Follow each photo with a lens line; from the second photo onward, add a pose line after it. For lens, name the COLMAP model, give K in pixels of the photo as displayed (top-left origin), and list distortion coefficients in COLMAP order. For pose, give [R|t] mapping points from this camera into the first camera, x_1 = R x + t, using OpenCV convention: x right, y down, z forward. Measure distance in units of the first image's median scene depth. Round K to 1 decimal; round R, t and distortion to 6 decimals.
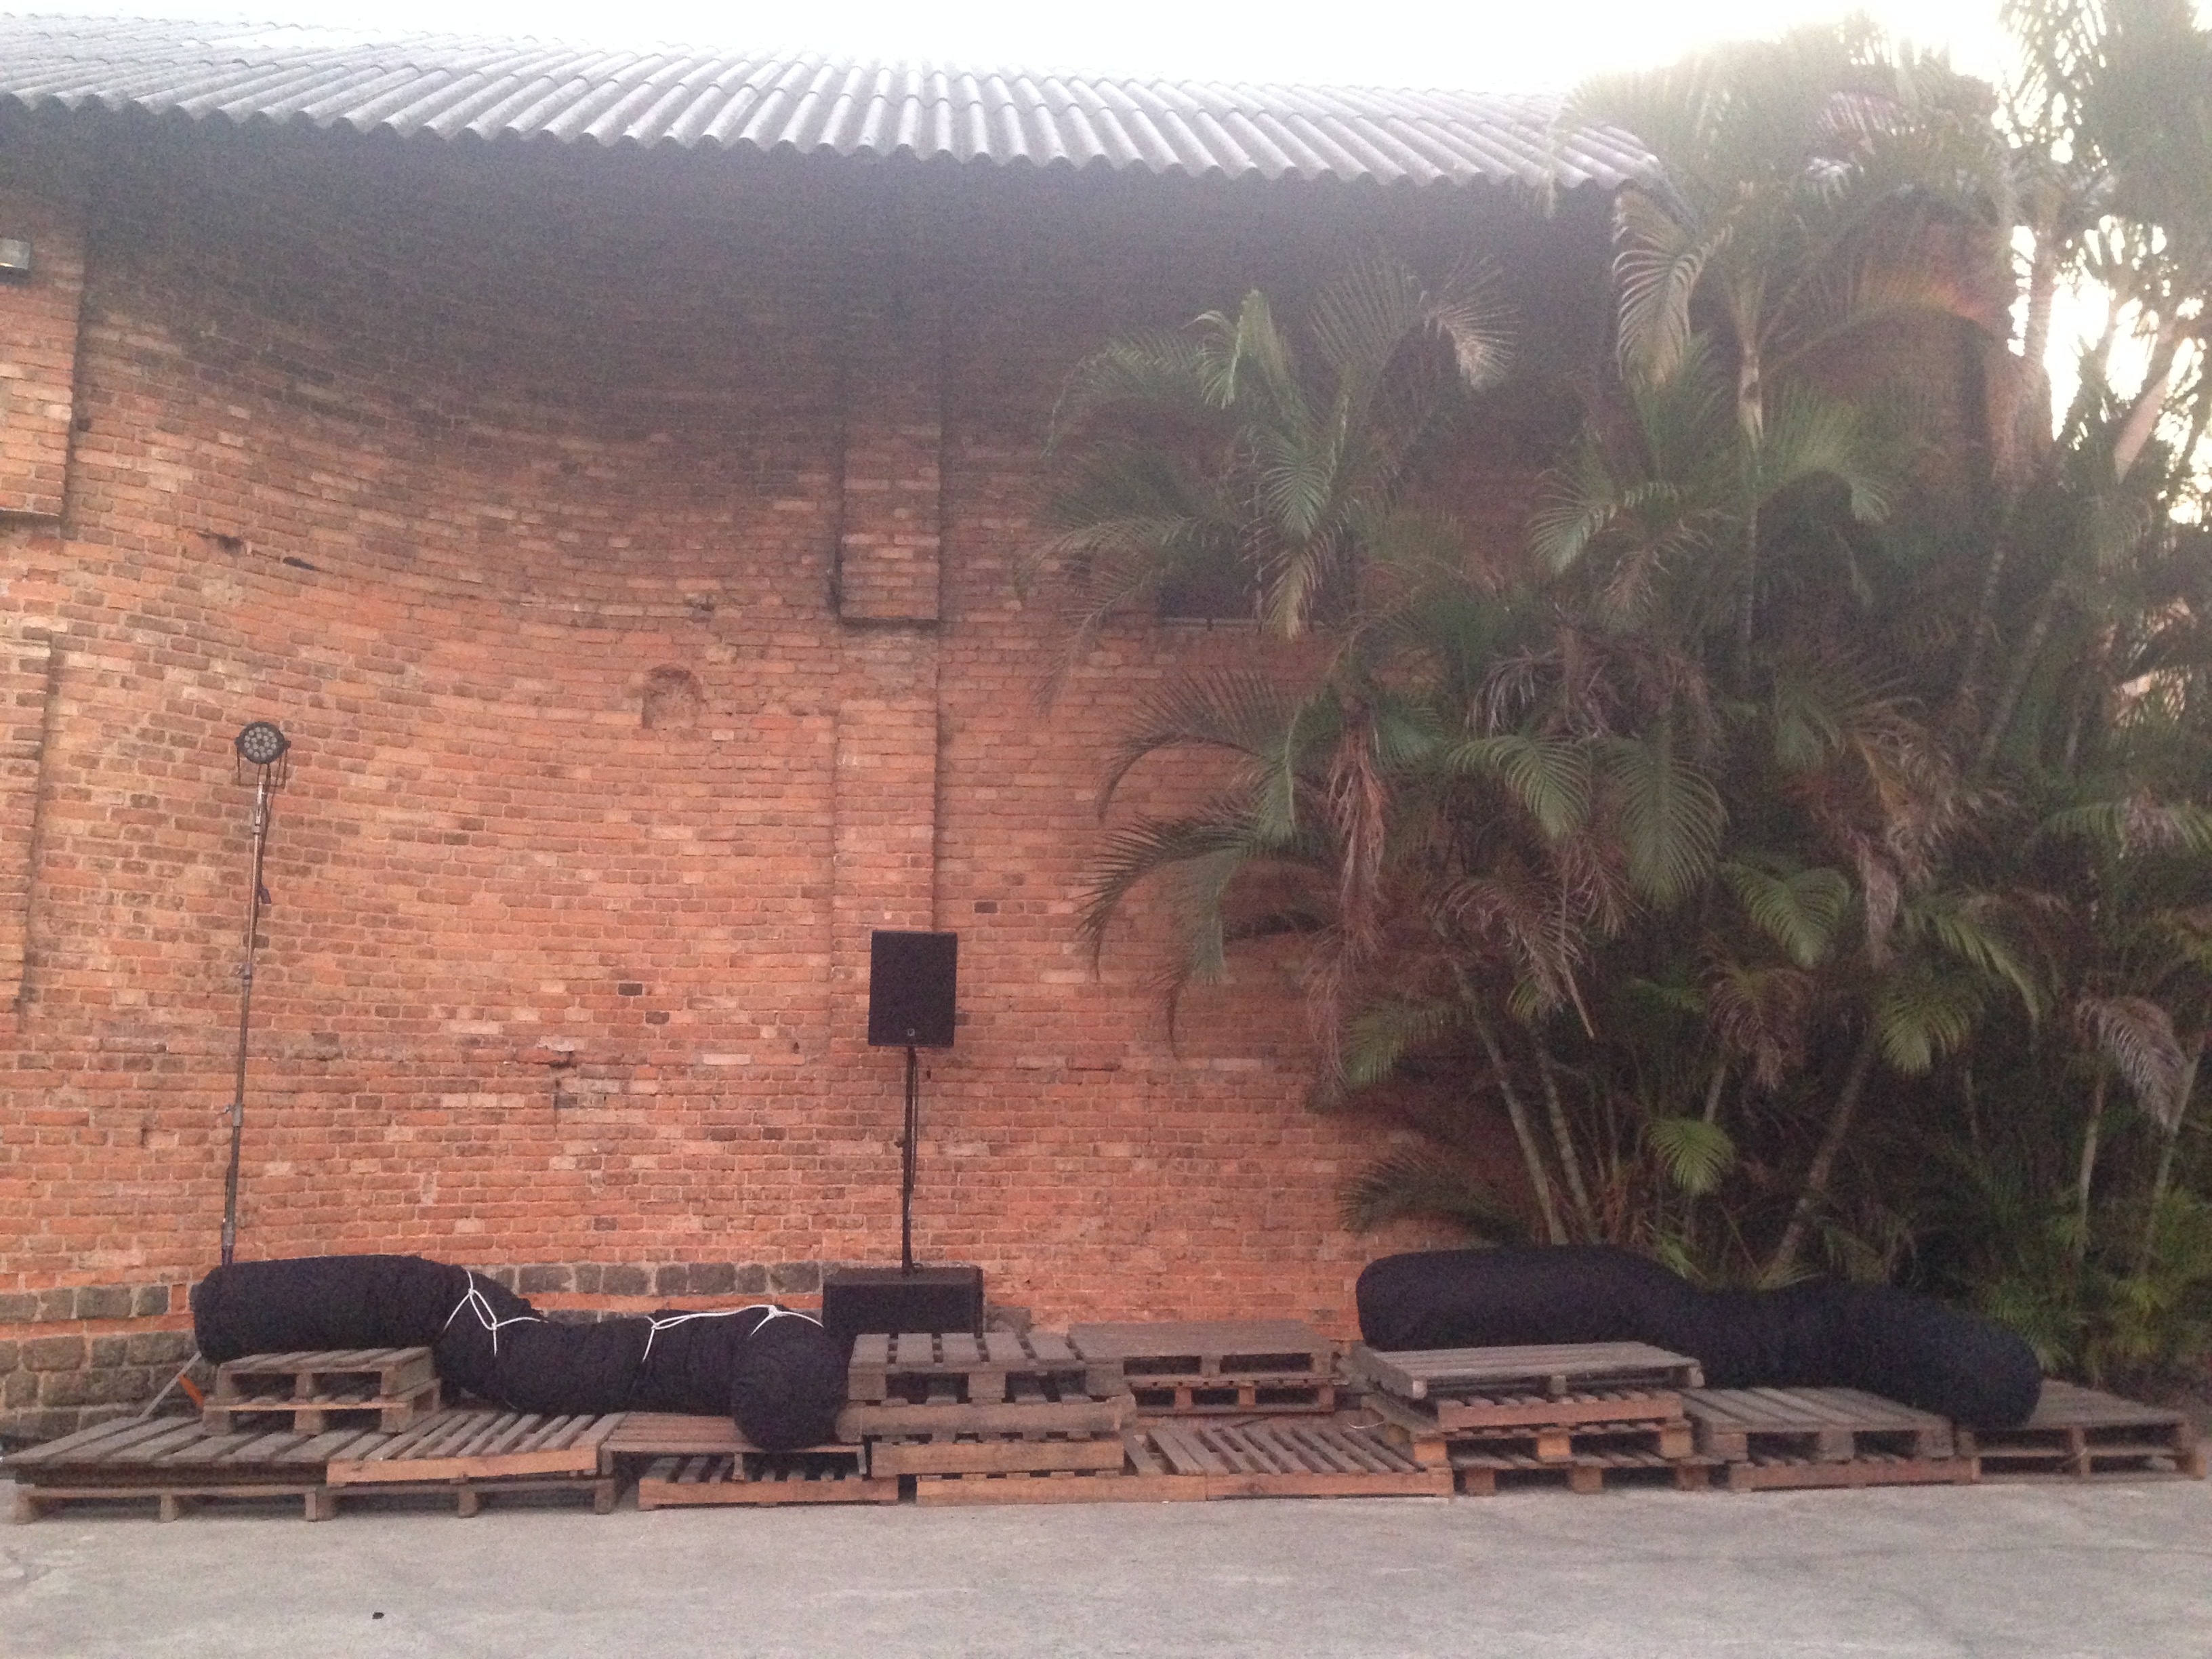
lens RADIAL K [[2062.0, 0, 1121.8], [0, 2062.0, 824.9], [0, 0, 1]] dist [0.052979, 0.000000]
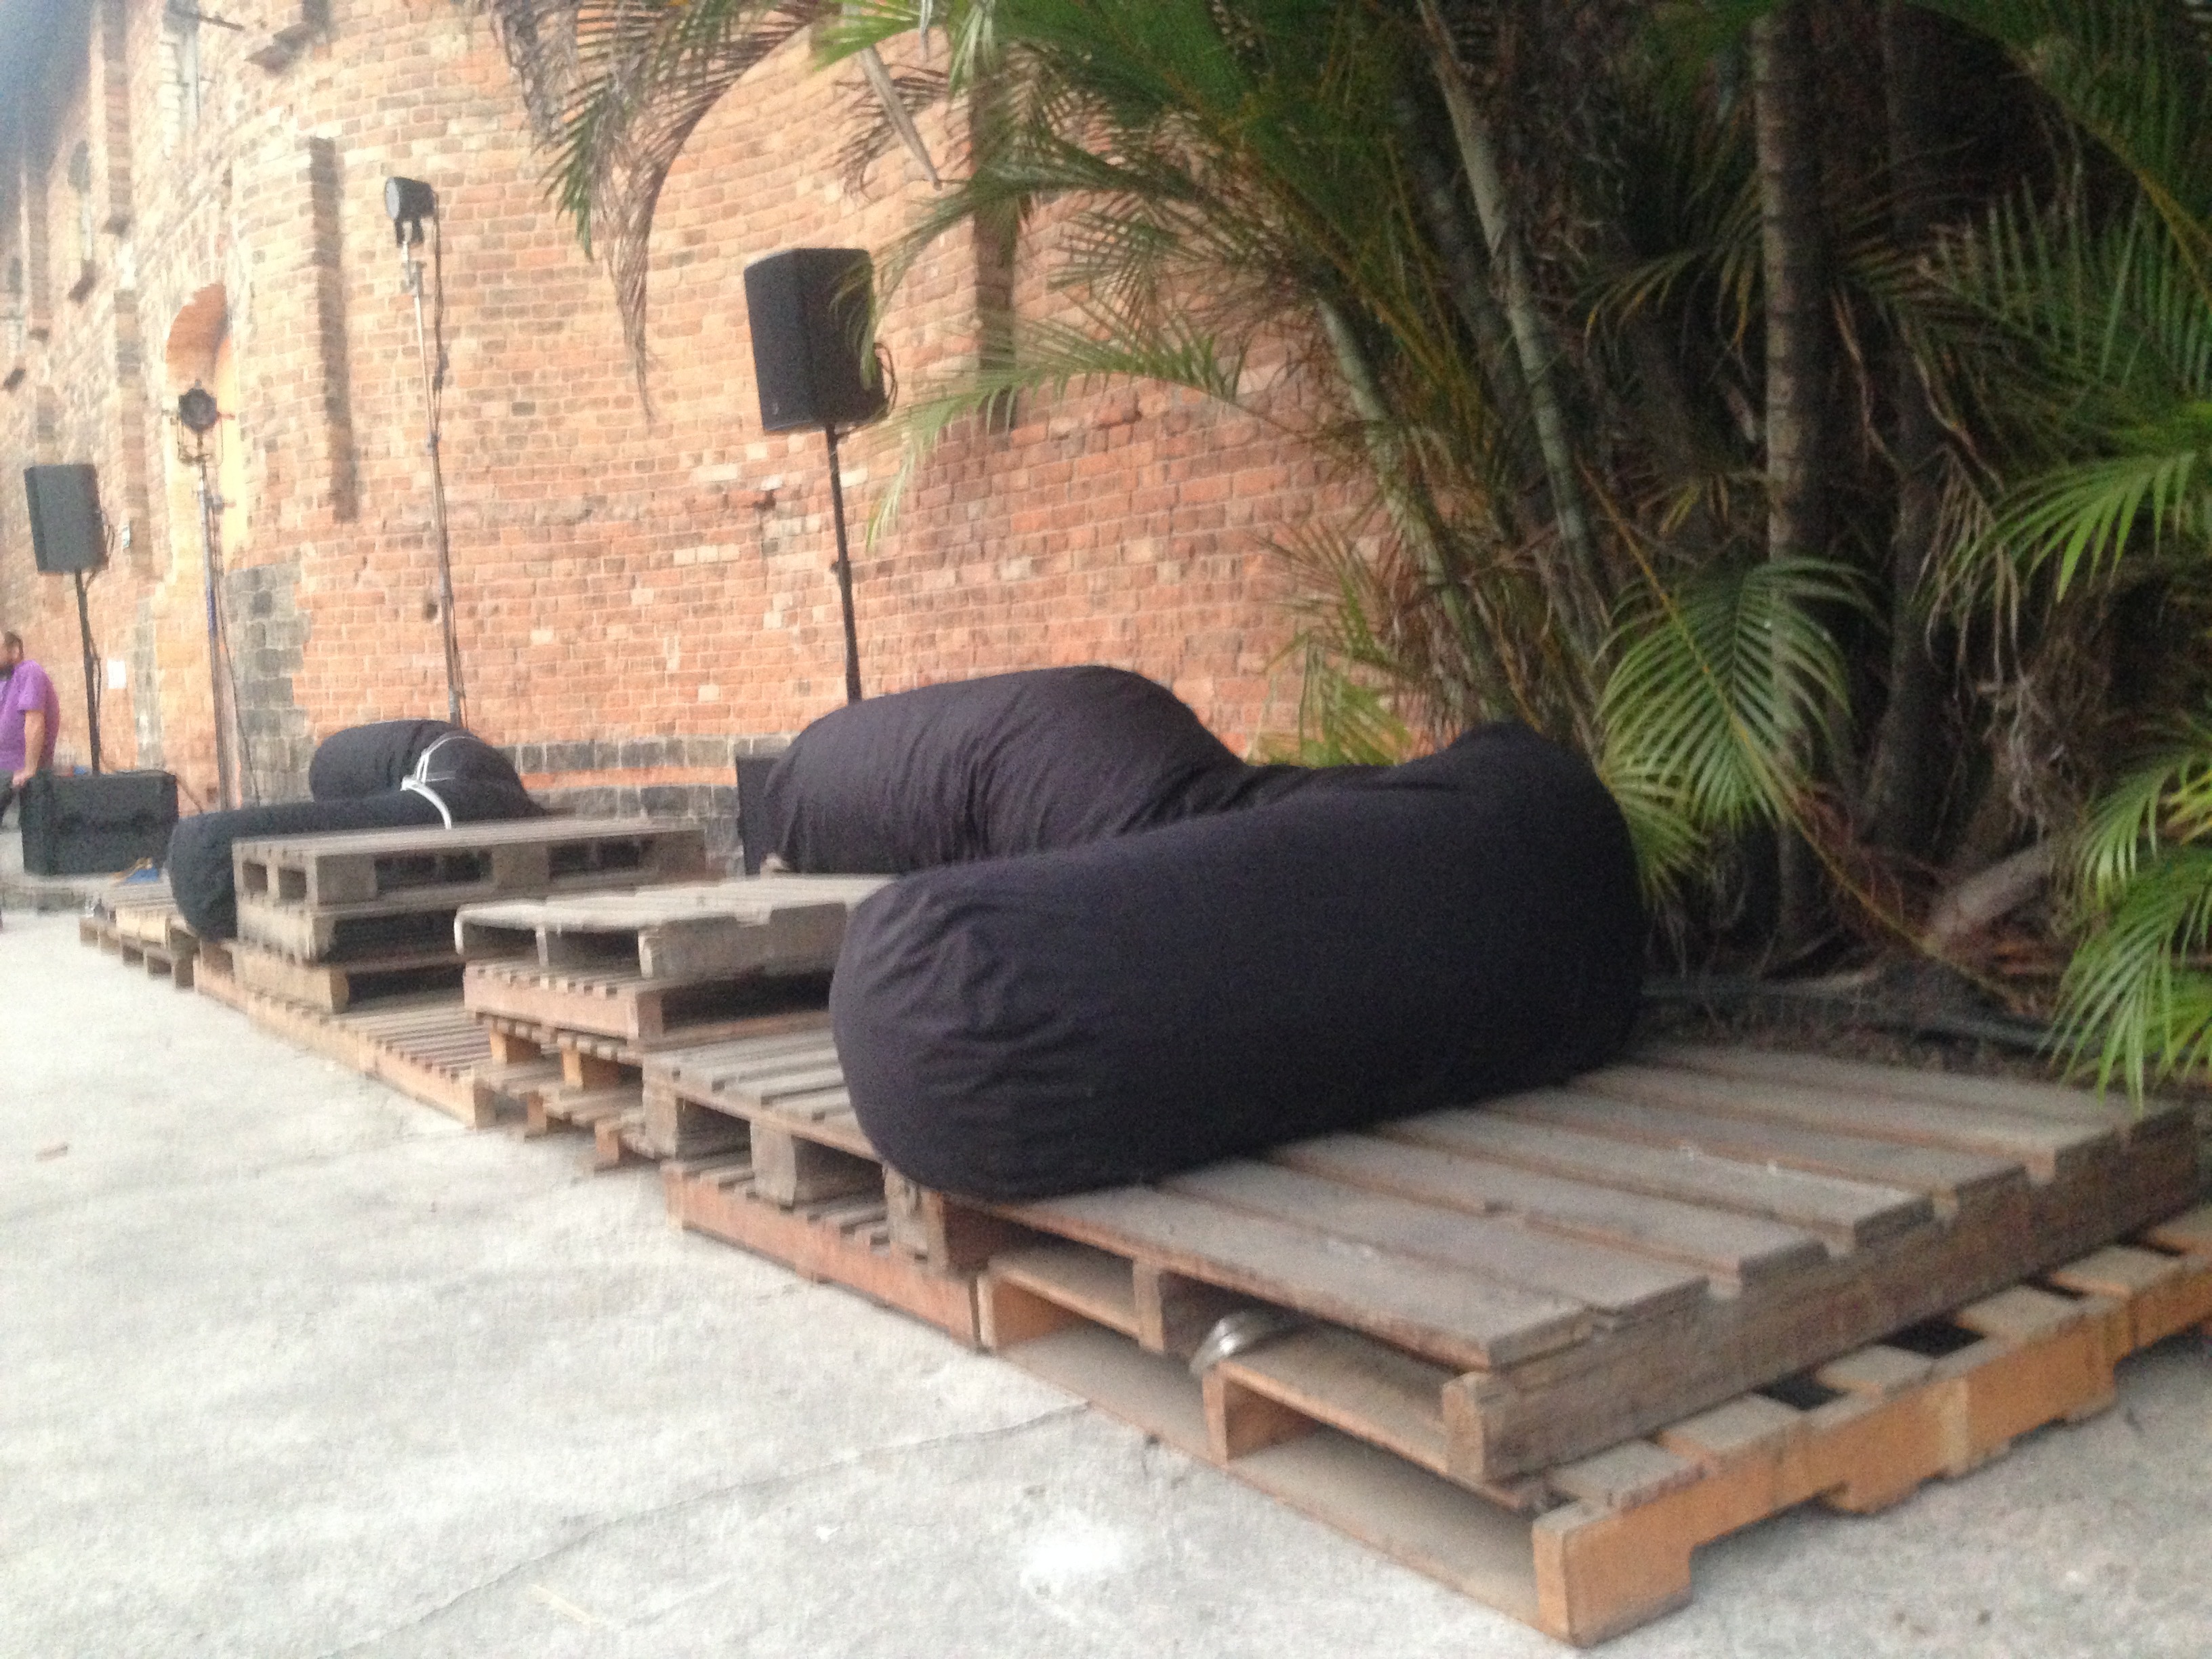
lens RADIAL K [[2062.0, 0, 1115.1], [0, 2062.0, 843.6], [0, 0, 1]] dist [0.052979, 0.000000]
pose [[0.464426, 0.039987, -0.884709, 0.552673], [0.171312, 0.976055, 0.134046, 0.163061], [0.868885, -0.213815, 0.446456, 0.720450]]
